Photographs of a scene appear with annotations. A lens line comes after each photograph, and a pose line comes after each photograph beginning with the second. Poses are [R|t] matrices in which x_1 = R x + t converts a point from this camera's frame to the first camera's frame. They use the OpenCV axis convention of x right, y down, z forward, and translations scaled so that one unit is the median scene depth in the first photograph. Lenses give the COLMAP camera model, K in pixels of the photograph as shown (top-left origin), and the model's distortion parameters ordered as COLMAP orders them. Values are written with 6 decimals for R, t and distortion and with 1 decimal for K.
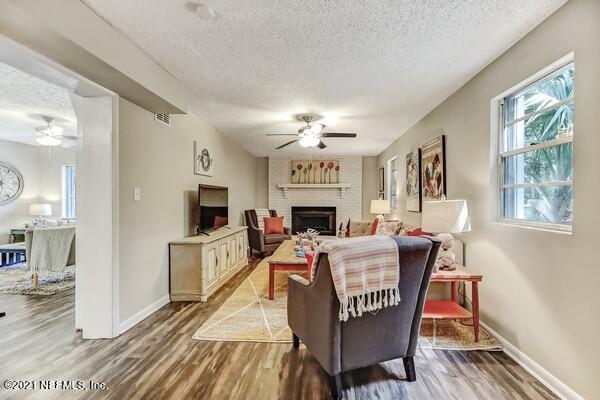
lens RADIAL K [[278.6, 0, 298.3], [0, 278.6, 203.3], [0, 0, 1]] dist [0.005337, 0.001513]
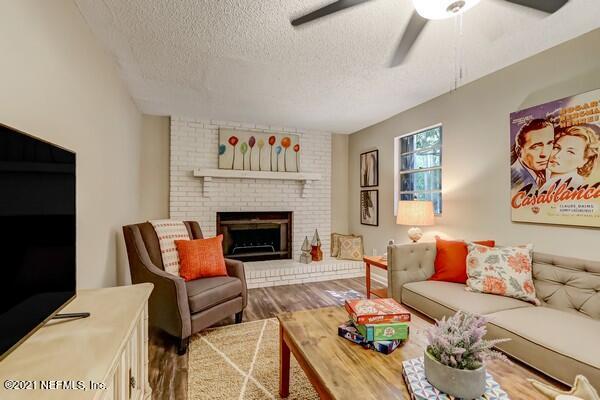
lens RADIAL K [[278.6, 0, 294.7], [0, 278.6, 196.8], [0, 0, 1]] dist [0.005337, 0.001513]
pose [[0.905661, 0.006359, 0.423954, -0.120456], [0.002712, 0.999780, -0.020788, -0.006714], [-0.423993, 0.019977, 0.905445, 0.453631]]
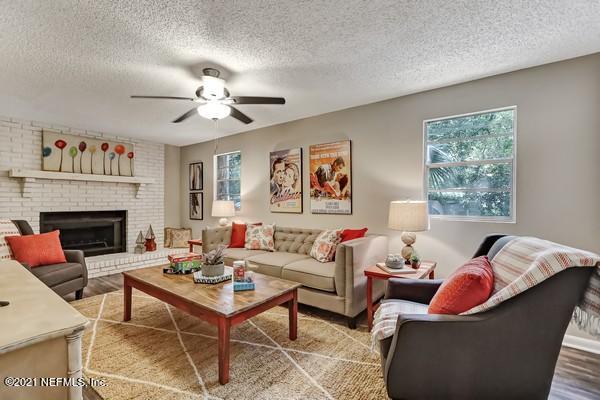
lens RADIAL K [[278.6, 0, 297.9], [0, 278.6, 201.5], [0, 0, 1]] dist [0.005337, 0.001513]
pose [[0.541476, -0.003131, 0.840710, -0.221982], [0.009874, 0.999948, -0.002636, -0.003542], [-0.840658, 0.009728, 0.541479, 0.268855]]
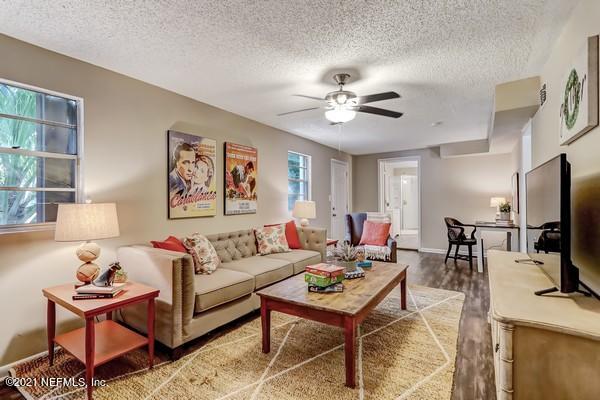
lens RADIAL K [[278.6, 0, 301.2], [0, 278.6, 199.2], [0, 0, 1]] dist [0.005337, 0.001513]
pose [[-0.882487, 0.007016, 0.470285, -0.107690], [0.012608, 0.999882, 0.008742, -0.013056], [-0.470168, 0.013644, -0.882471, 0.909937]]
